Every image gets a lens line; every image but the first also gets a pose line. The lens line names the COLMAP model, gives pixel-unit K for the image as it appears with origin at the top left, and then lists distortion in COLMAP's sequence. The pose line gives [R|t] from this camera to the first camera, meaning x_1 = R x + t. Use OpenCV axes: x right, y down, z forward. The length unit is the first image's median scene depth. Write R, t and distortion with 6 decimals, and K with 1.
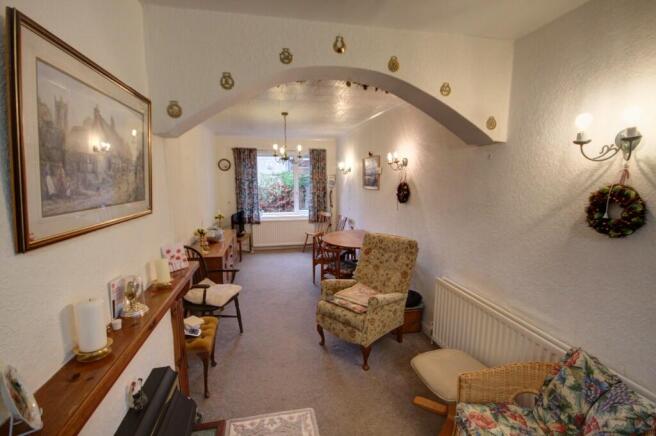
lens RADIAL K [[306.3, 0, 326.5], [0, 306.3, 219.9], [0, 0, 1]] dist [-0.000964, -0.002463]
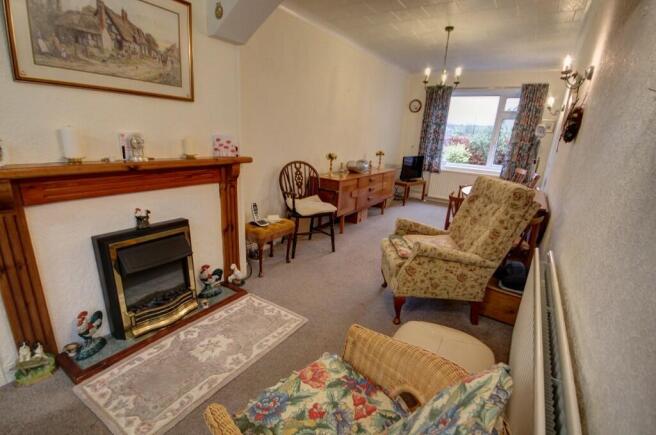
lens RADIAL K [[306.3, 0, 328.2], [0, 306.3, 220.9], [0, 0, 1]] dist [-0.000964, -0.002463]
pose [[0.718459, 0.236286, -0.654206, 0.414876], [-0.150578, 0.971065, 0.185362, 0.074025], [0.679075, -0.034666, 0.733250, 0.226512]]
